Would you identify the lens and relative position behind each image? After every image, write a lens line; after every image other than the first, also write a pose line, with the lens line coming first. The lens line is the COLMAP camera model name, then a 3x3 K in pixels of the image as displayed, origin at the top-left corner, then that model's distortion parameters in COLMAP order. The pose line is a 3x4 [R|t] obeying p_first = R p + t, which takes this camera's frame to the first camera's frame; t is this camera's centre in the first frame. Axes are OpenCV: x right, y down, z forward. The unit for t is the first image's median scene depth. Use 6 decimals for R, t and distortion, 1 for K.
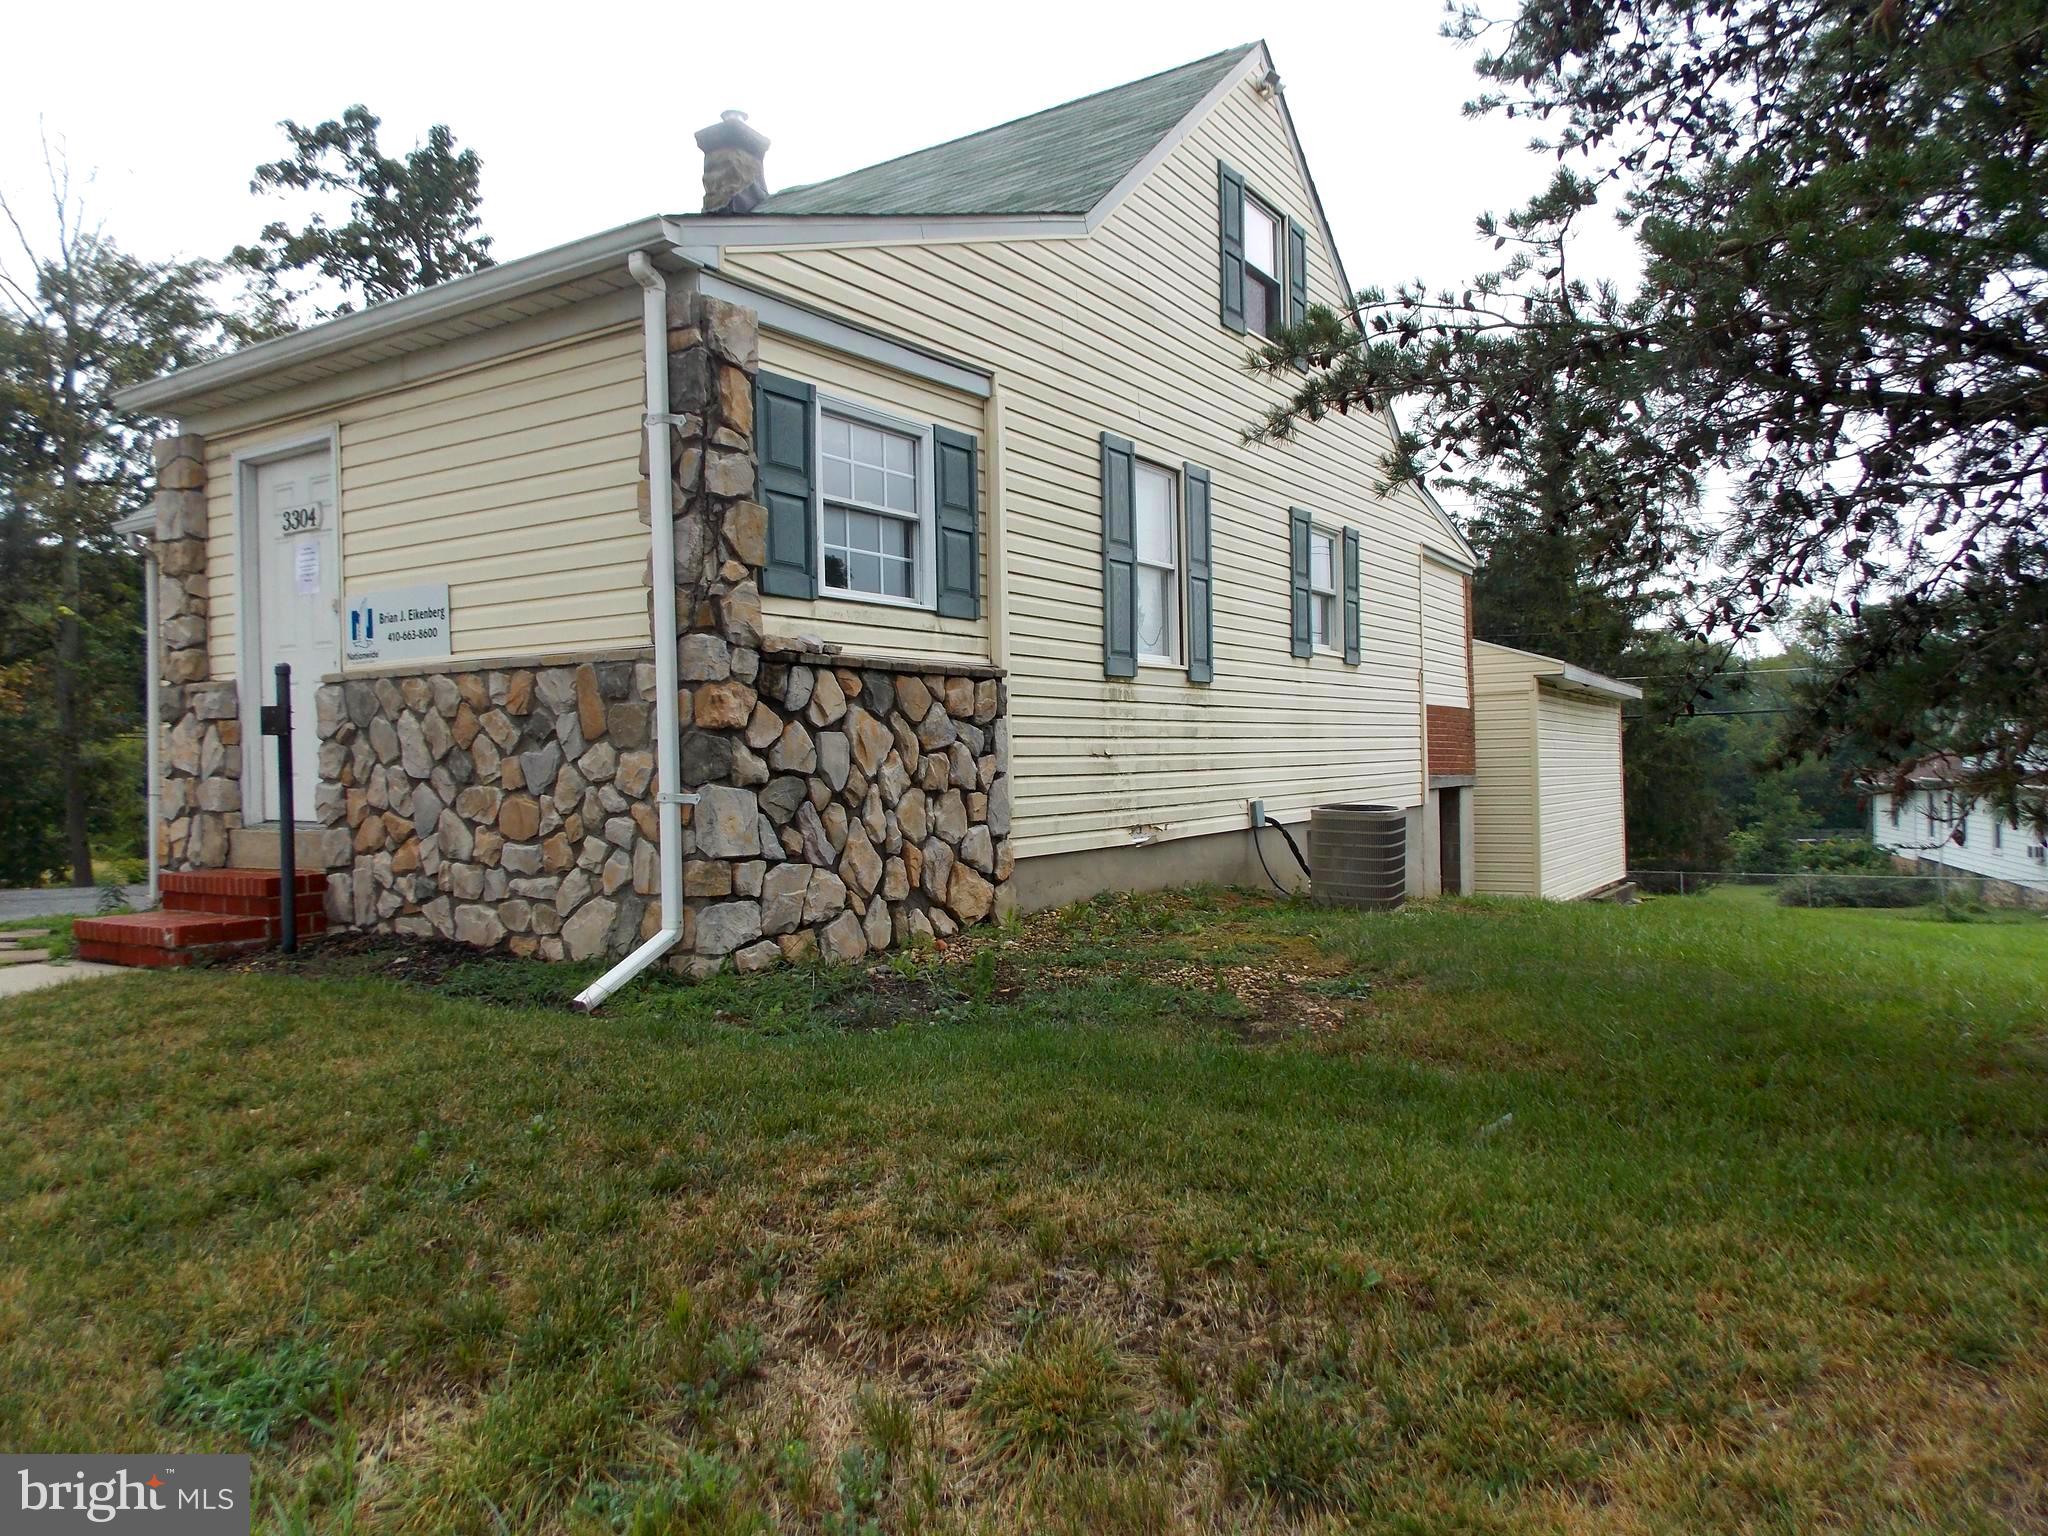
lens RADIAL K [[1344.0, 0, 1015.4], [0, 1344.0, 748.0], [0, 0, 1]] dist [-0.001279, -0.004481]
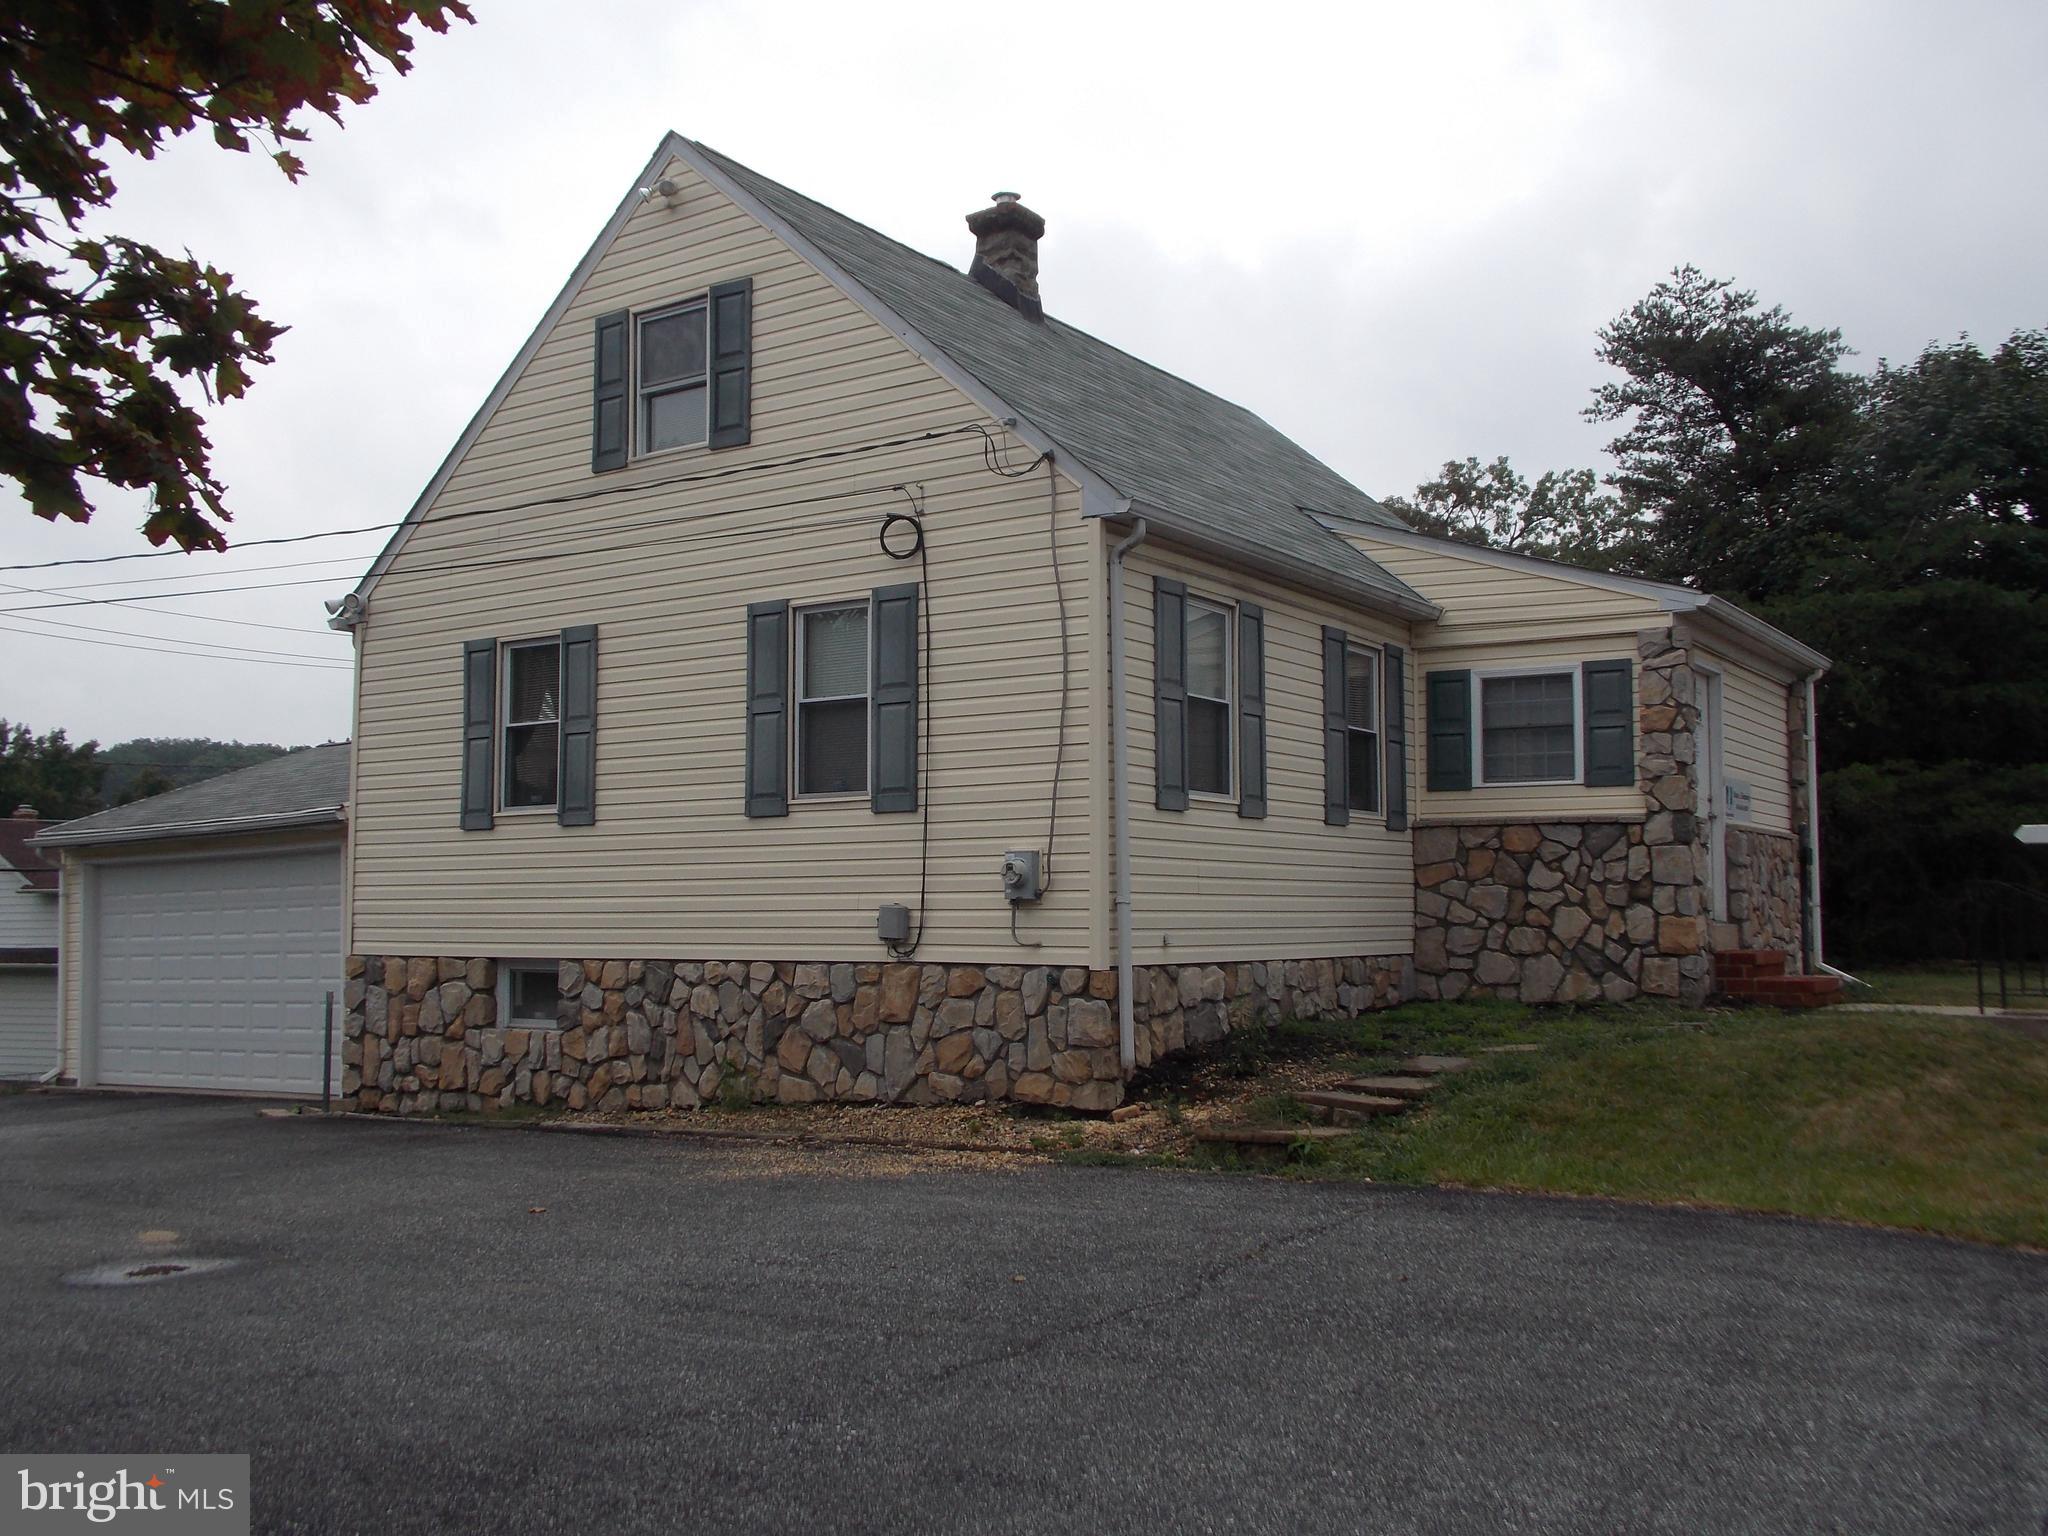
lens RADIAL K [[1878.9, 0, 1014.4], [0, 1878.9, 731.1], [0, 0, 1]] dist [0.032543, -0.027135]
pose [[0.032926, 0.117879, 0.992482, -3.095920], [-0.006788, 0.993024, -0.117718, 0.117362], [-0.999435, -0.002861, 0.033496, 1.981424]]
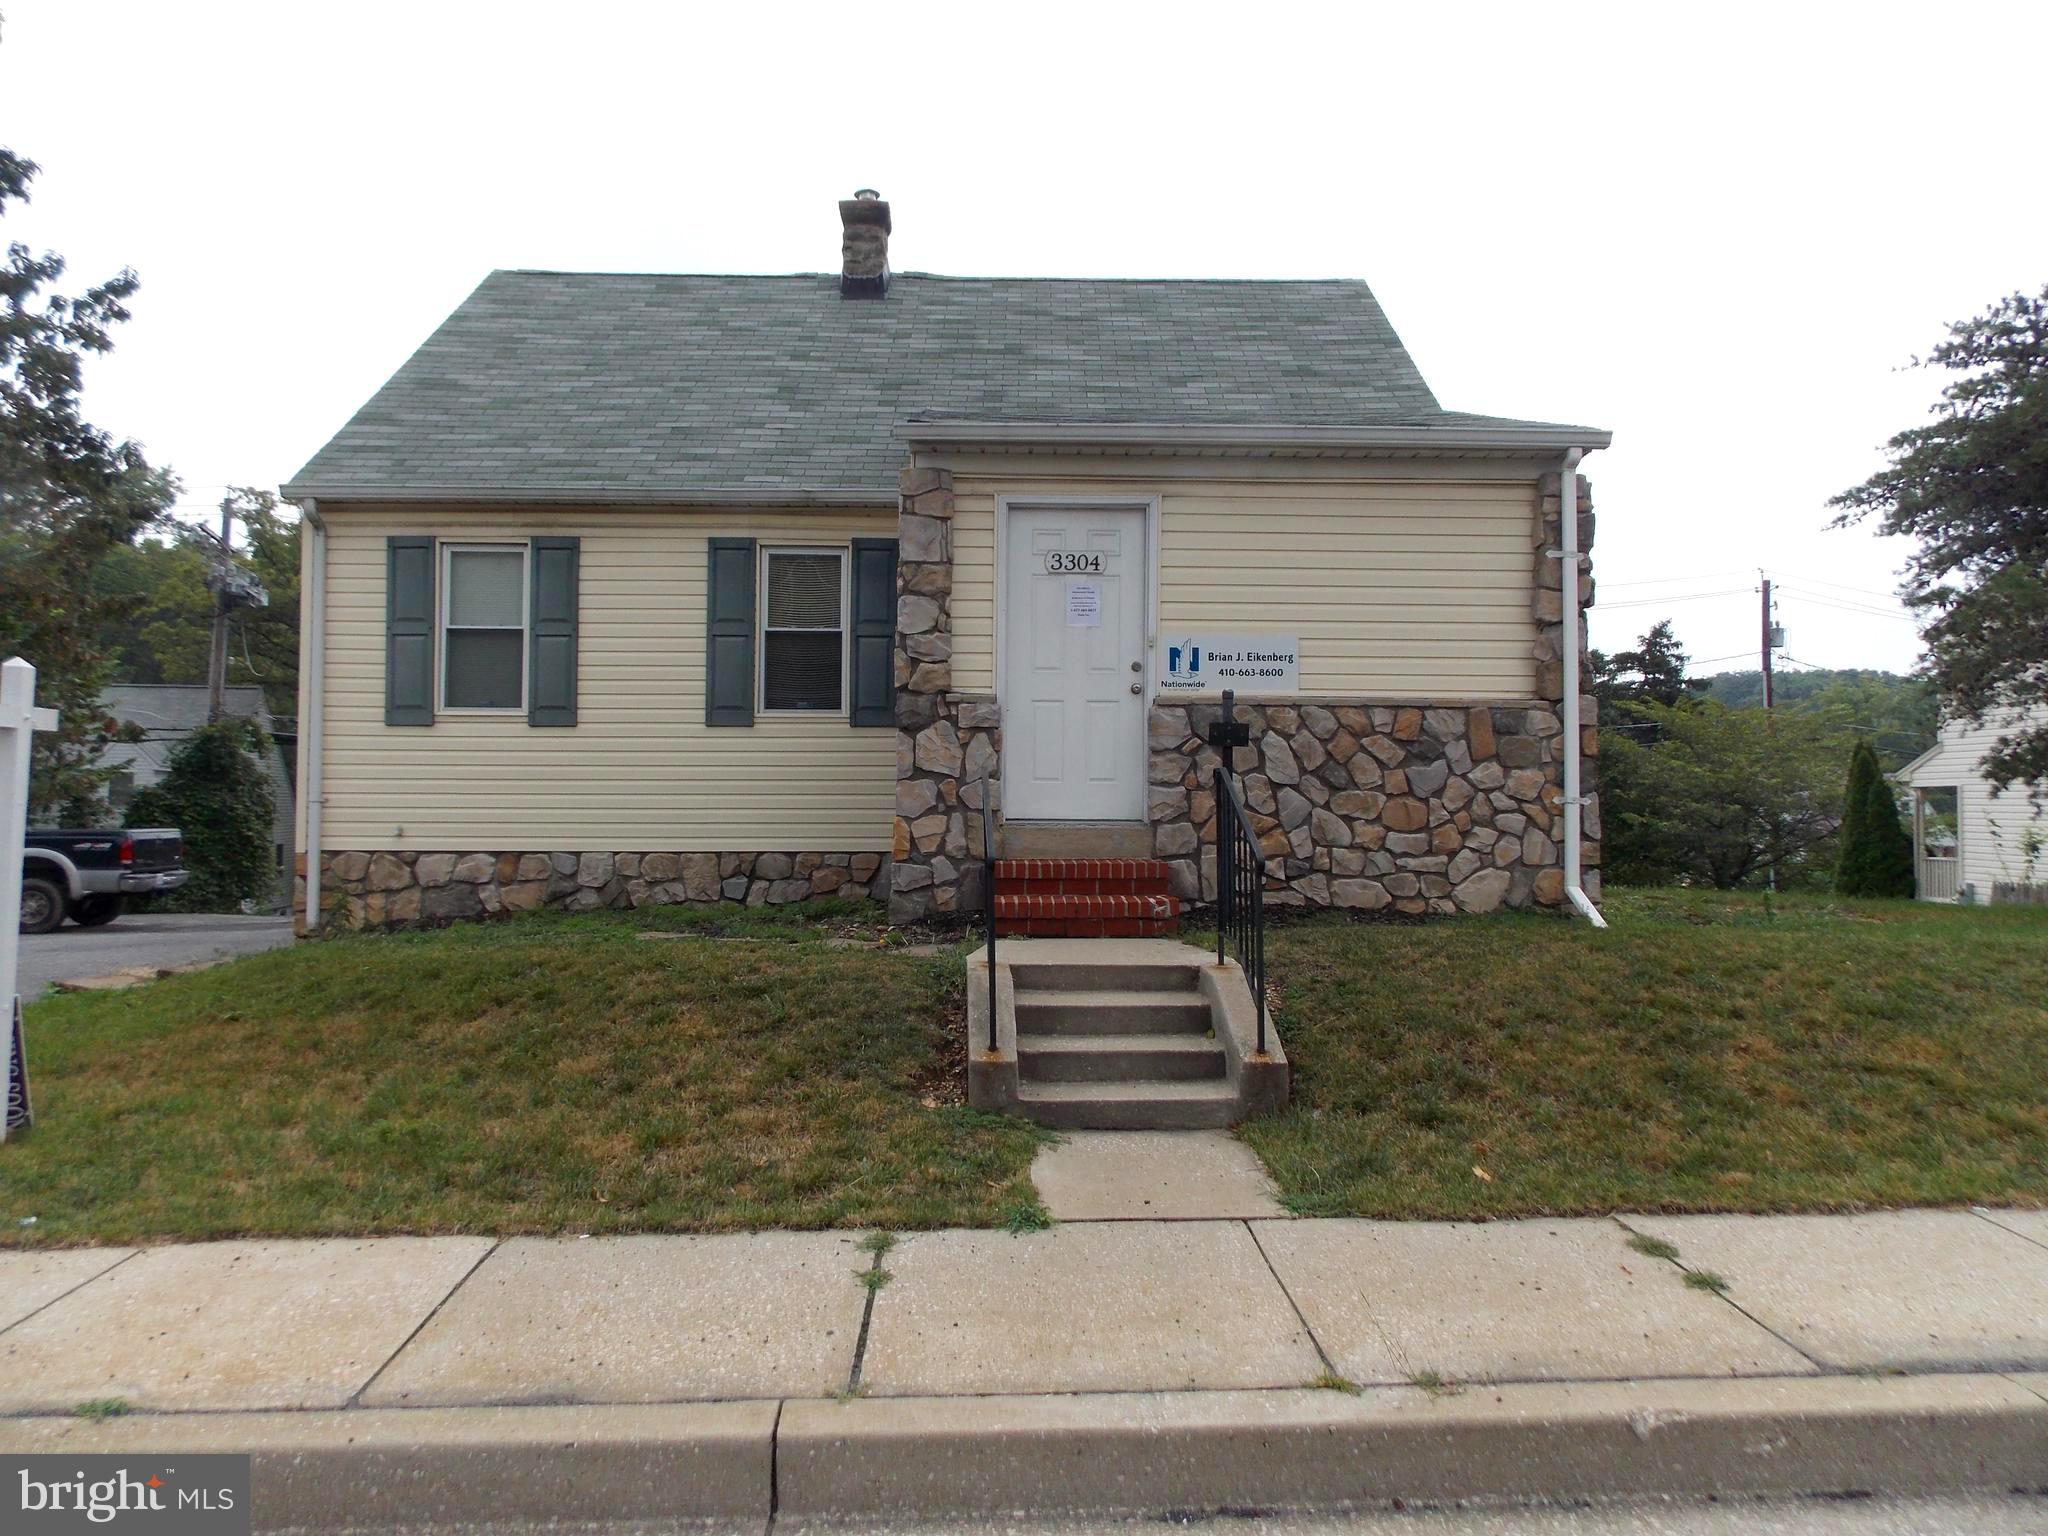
lens RADIAL K [[1344.0, 0, 1015.4], [0, 1344.0, 748.0], [0, 0, 1]] dist [-0.001279, -0.004481]
pose [[0.840023, 0.045077, 0.540675, -1.426523], [-0.024536, 0.998679, -0.045141, 0.054899], [-0.541996, 0.024653, 0.840020, 0.049602]]
